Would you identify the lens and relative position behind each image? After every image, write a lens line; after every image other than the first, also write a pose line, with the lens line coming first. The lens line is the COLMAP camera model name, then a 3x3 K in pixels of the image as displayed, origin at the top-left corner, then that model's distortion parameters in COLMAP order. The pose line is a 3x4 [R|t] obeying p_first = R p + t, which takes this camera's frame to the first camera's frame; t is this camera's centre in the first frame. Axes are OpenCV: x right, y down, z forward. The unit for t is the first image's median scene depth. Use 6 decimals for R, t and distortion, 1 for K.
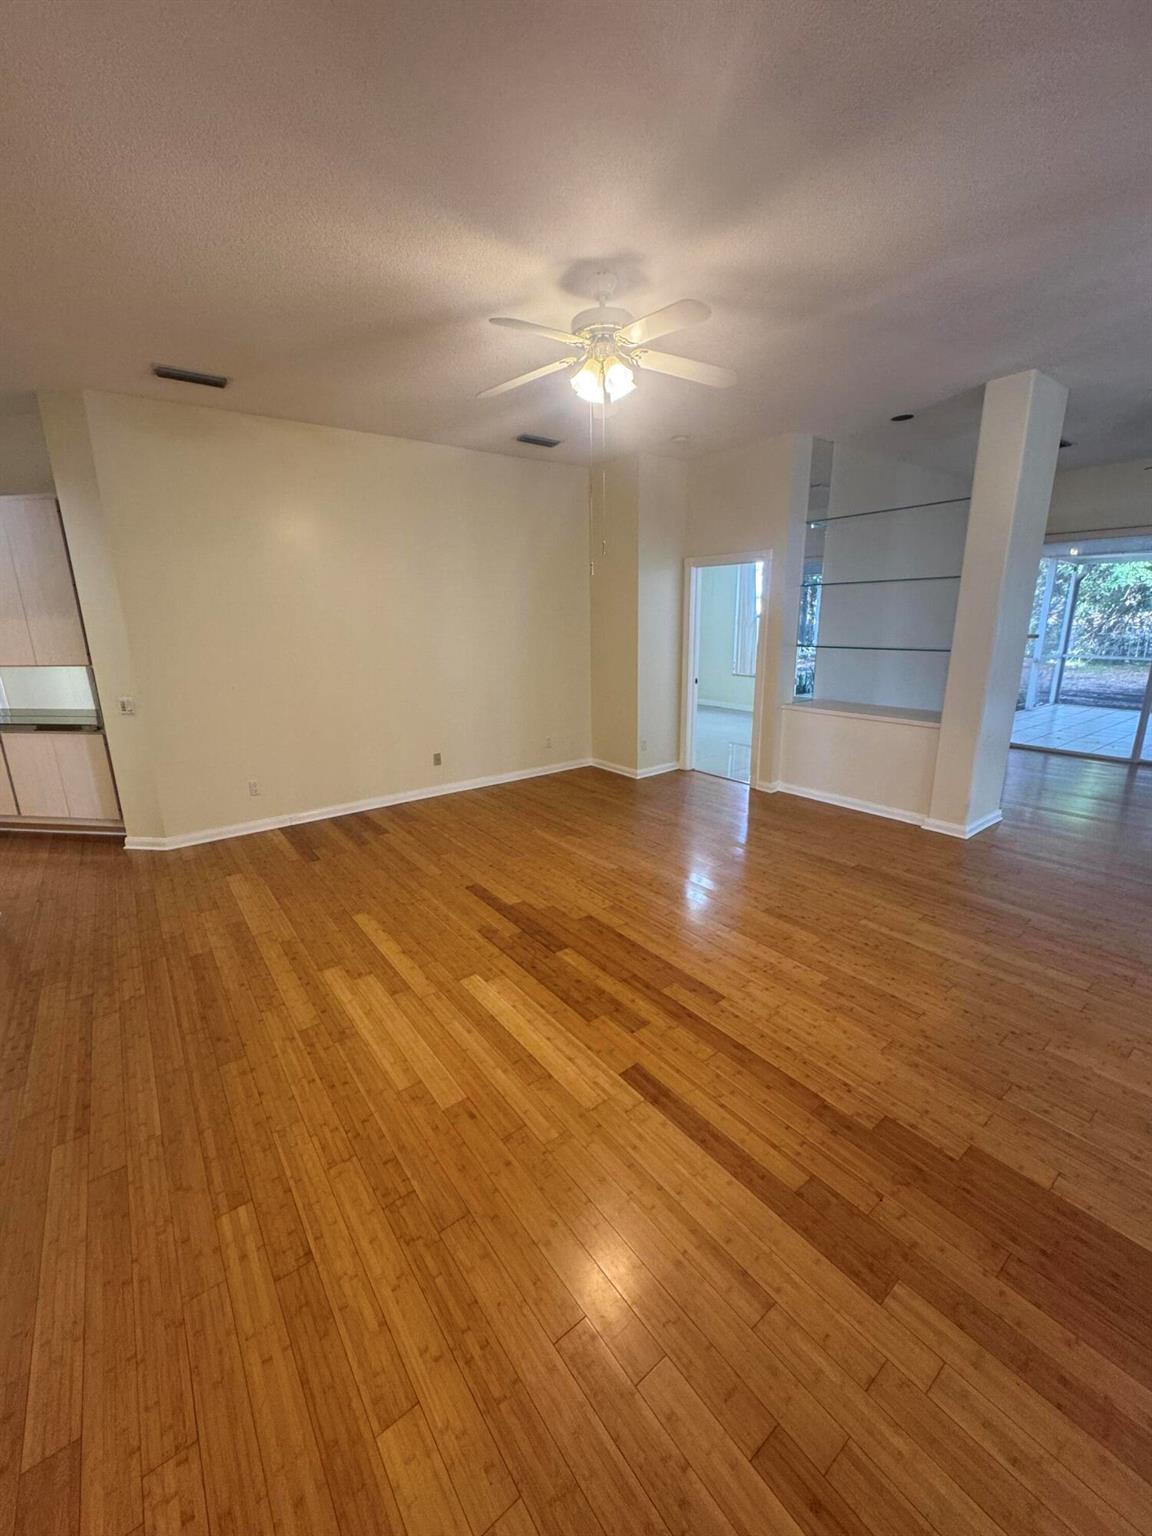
lens RADIAL K [[609.1, 0, 575.0], [0, 609.1, 767.1], [0, 0, 1]] dist [-0.002770, 0.000651]
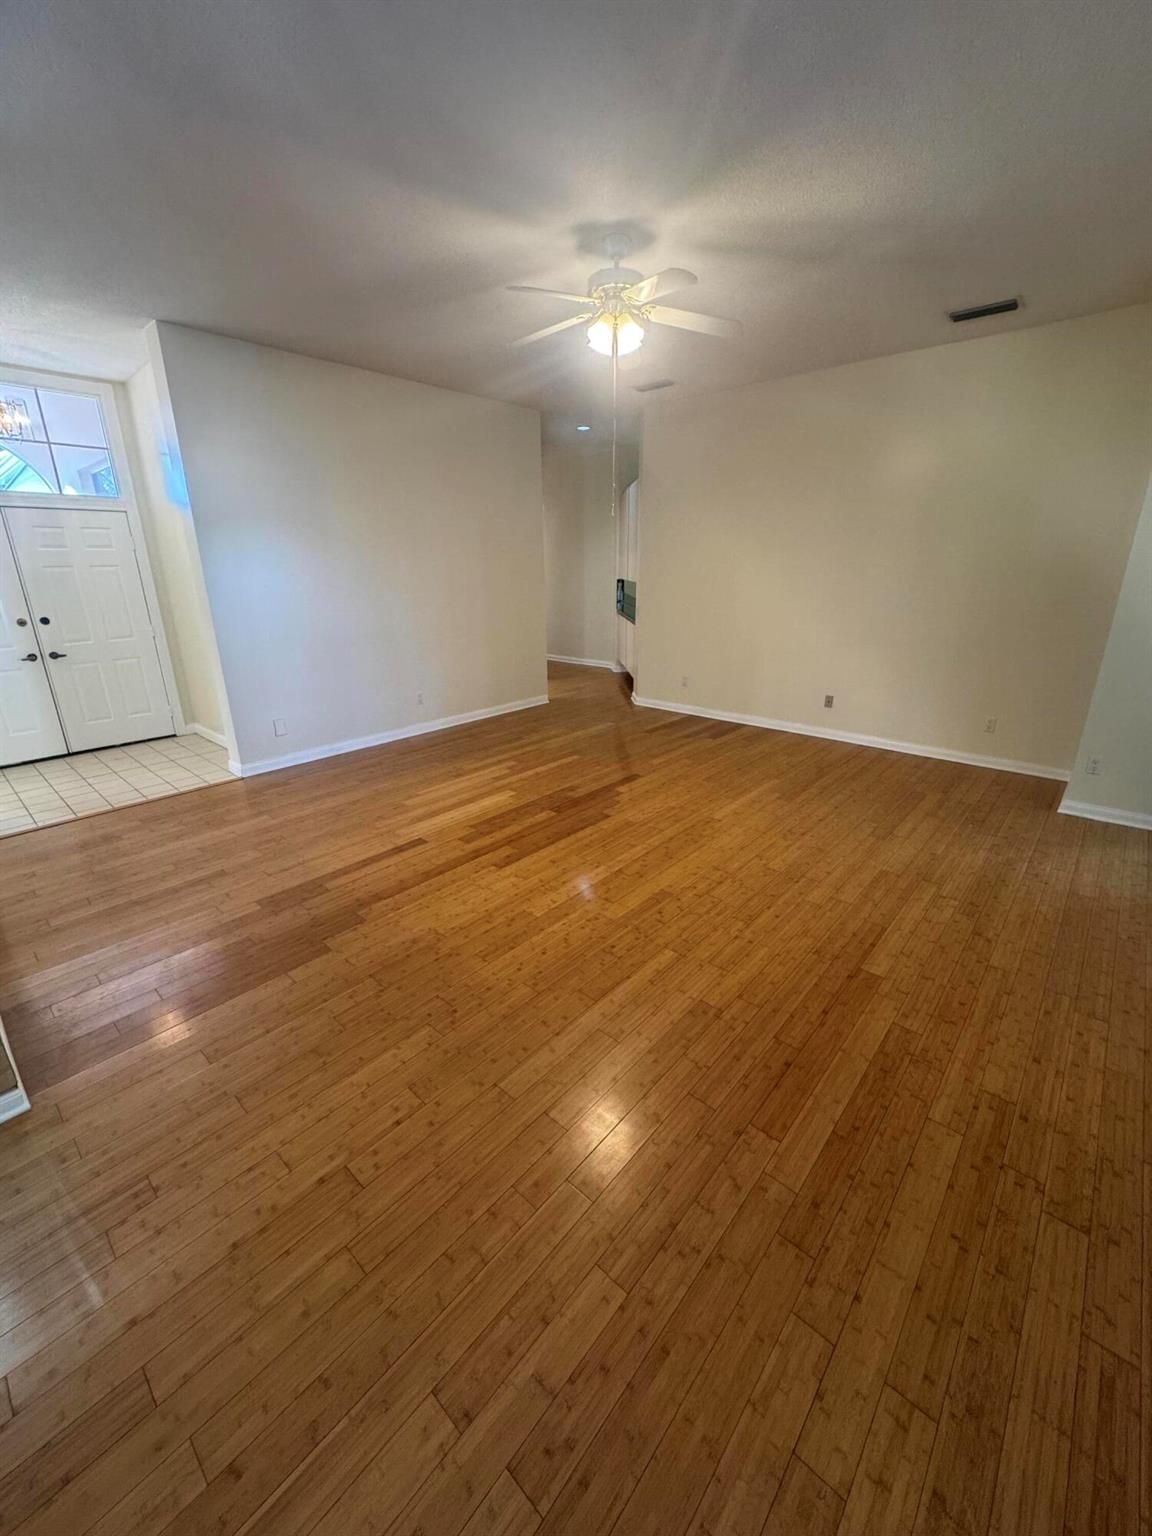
lens RADIAL K [[609.1, 0, 575.0], [0, 609.1, 767.1], [0, 0, 1]] dist [-0.002770, 0.000651]
pose [[0.192015, 0.327091, -0.925279, 1.085152], [-0.234361, 0.930828, 0.280417, -0.158701], [0.952998, 0.163005, 0.255390, 0.633528]]
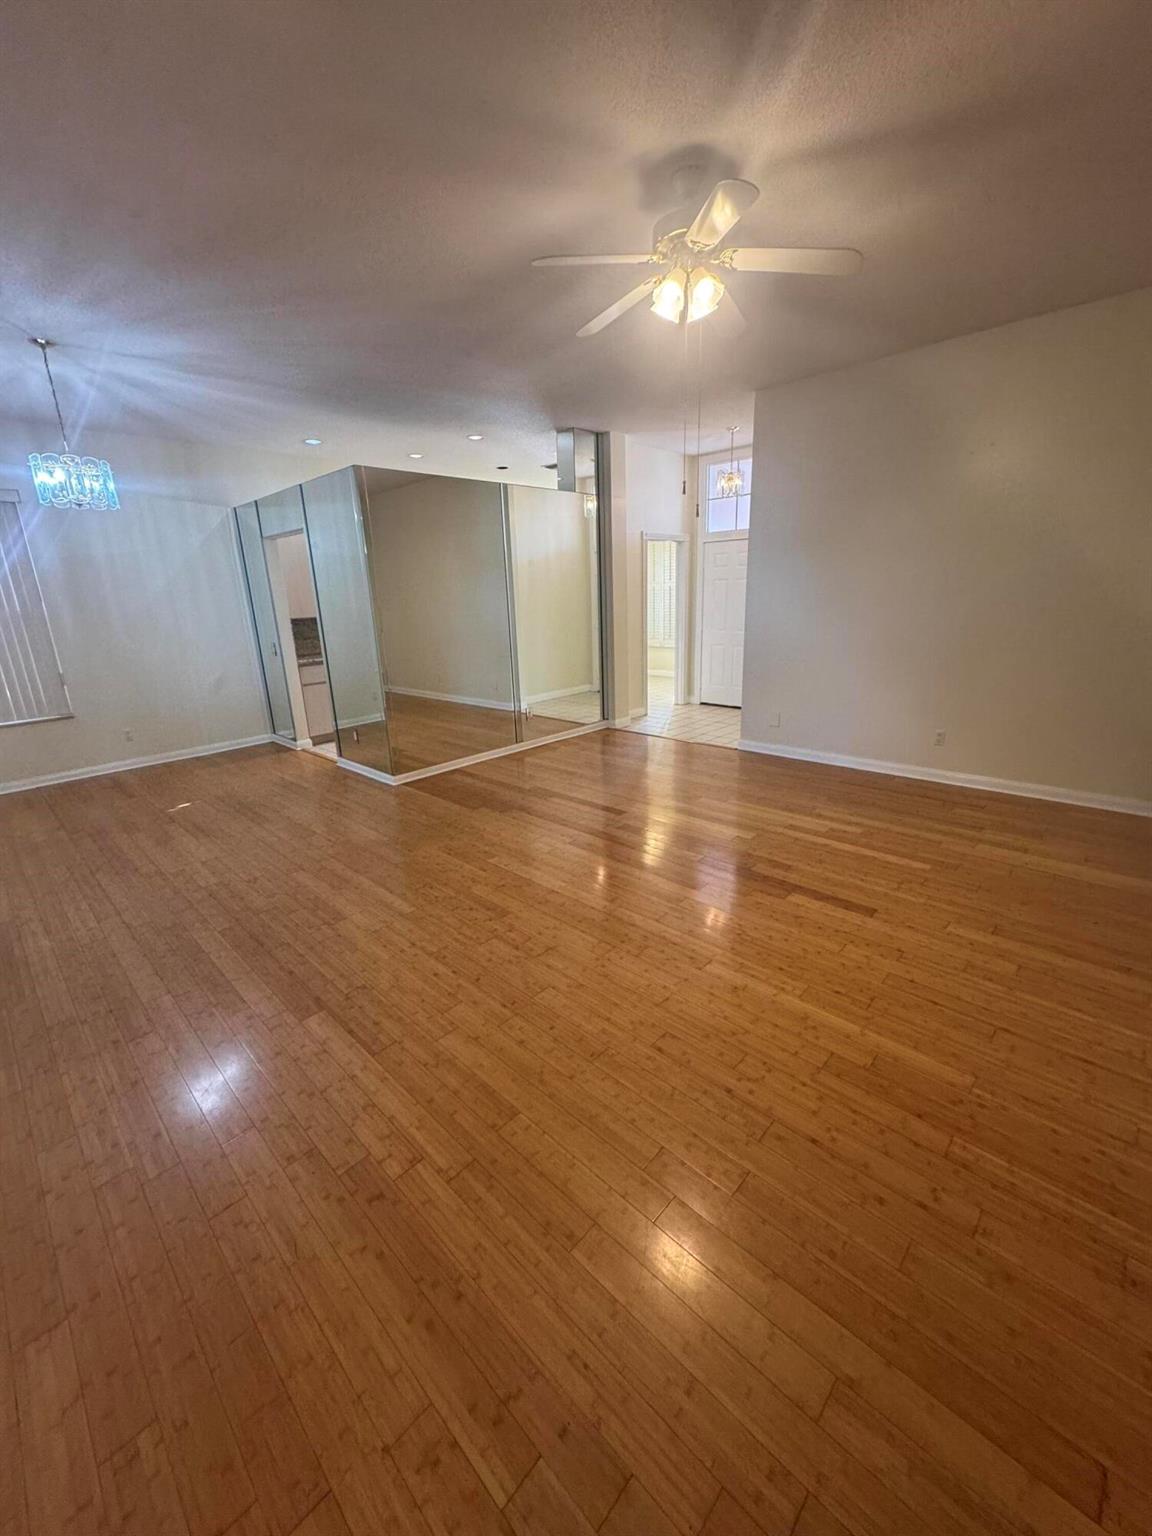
lens RADIAL K [[610.4, 0, 575.4], [0, 610.4, 760.1], [0, 0, 1]] dist [-0.005194, 0.000043]
pose [[-0.986548, 0.091480, -0.135482, 0.324015], [0.012203, 0.867665, 0.497000, -0.406310], [0.163018, 0.488661, -0.857109, 1.711758]]
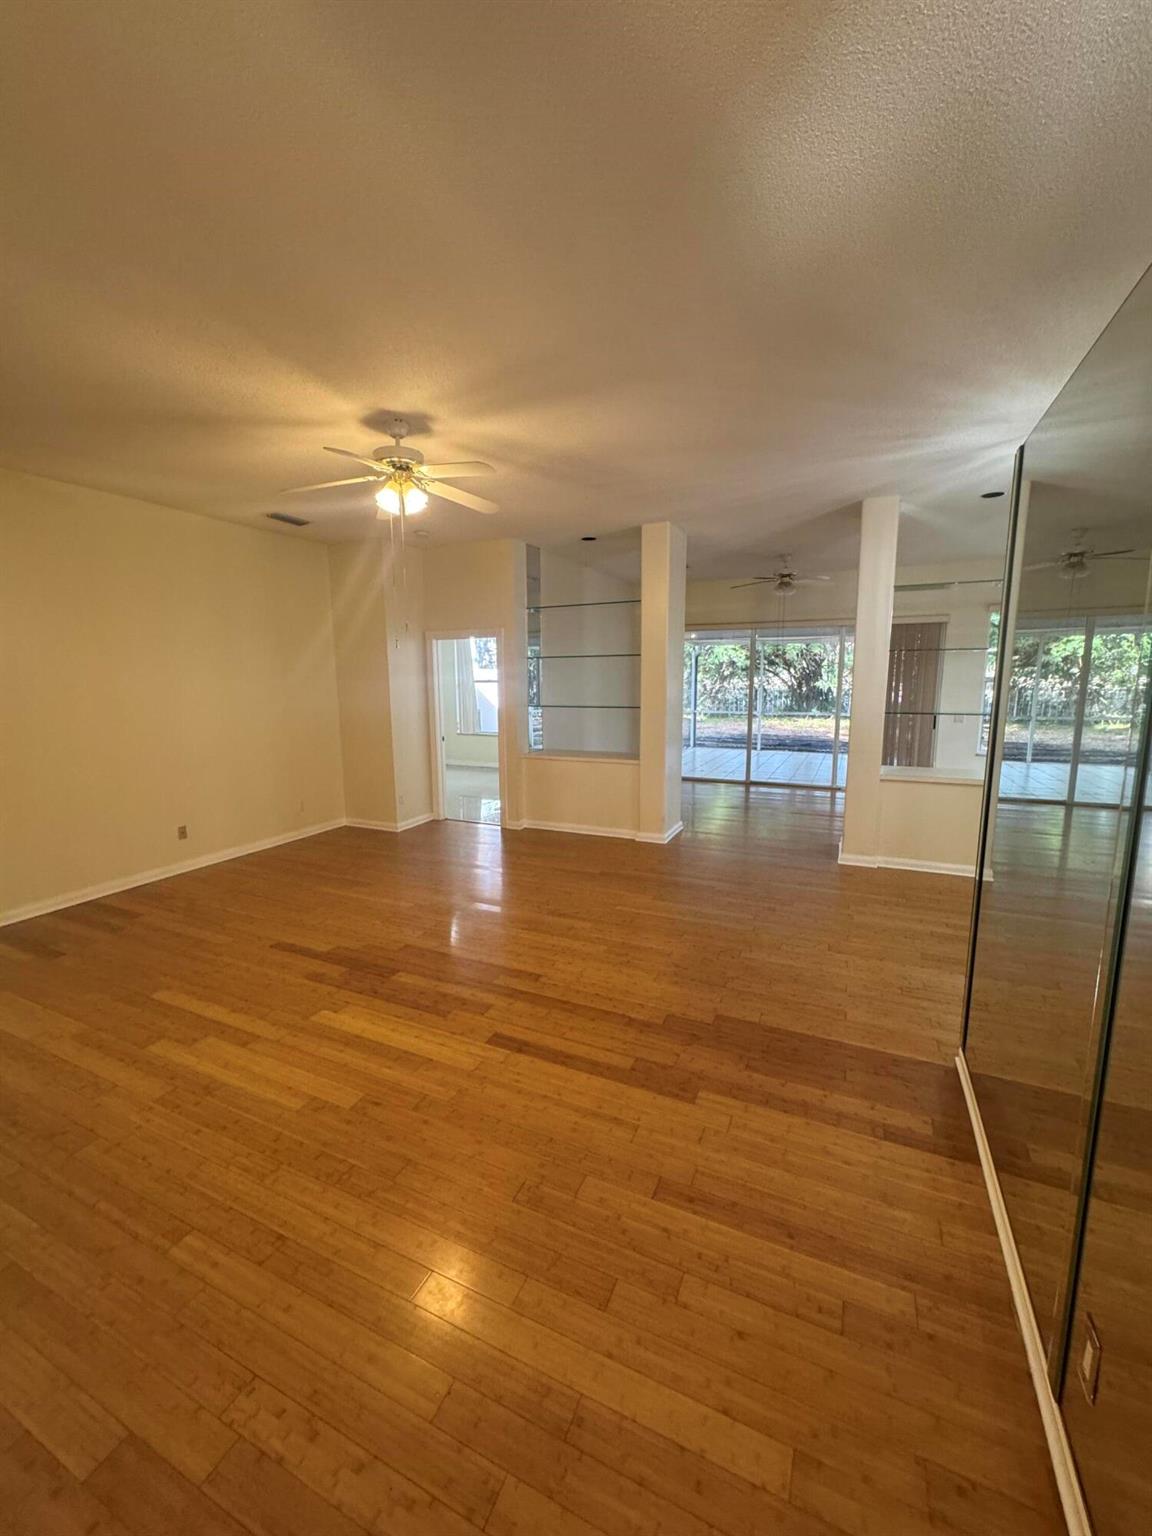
lens RADIAL K [[609.1, 0, 575.0], [0, 609.1, 767.1], [0, 0, 1]] dist [-0.002770, 0.000651]
pose [[0.883097, -0.060617, 0.465258, -0.208373], [0.108009, 0.991251, -0.075862, 0.039394], [-0.456589, 0.117246, 0.881918, -0.168294]]
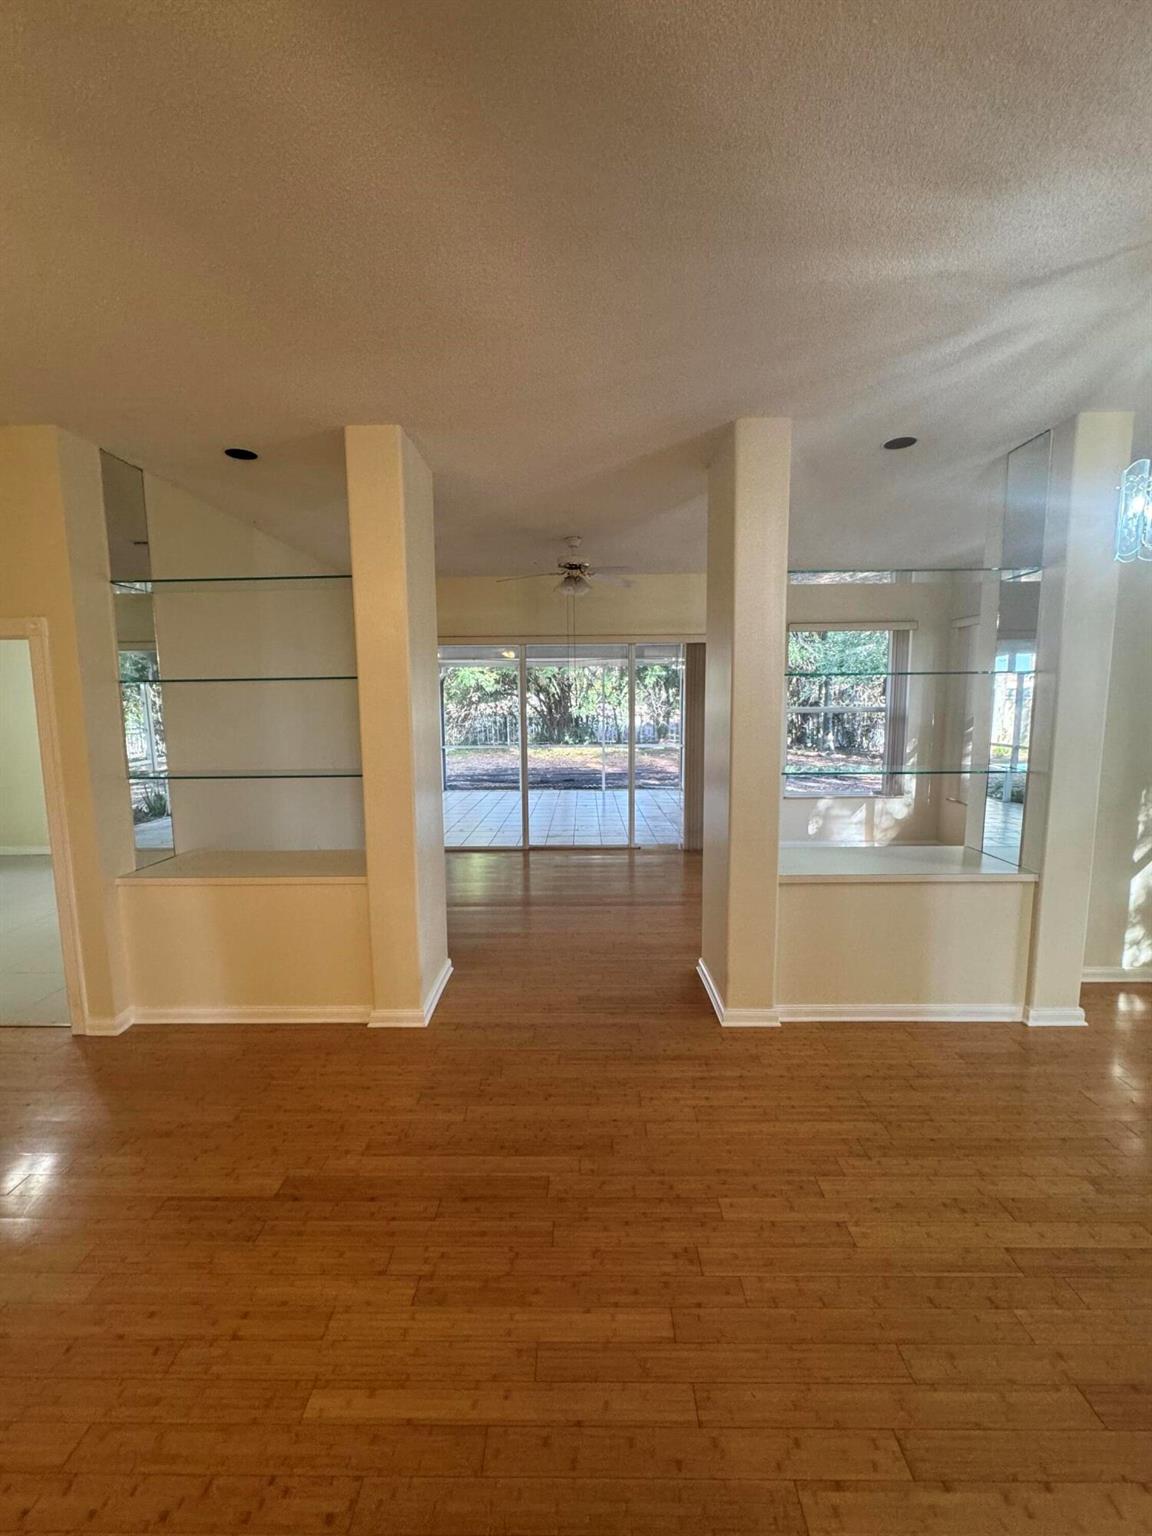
lens RADIAL K [[609.1, 0, 575.0], [0, 609.1, 767.1], [0, 0, 1]] dist [-0.002770, 0.000651]
pose [[0.614544, -0.082407, 0.784567, 0.271042], [0.193721, 0.979841, -0.048822, -0.155553], [-0.764727, 0.181990, 0.618119, 0.470596]]
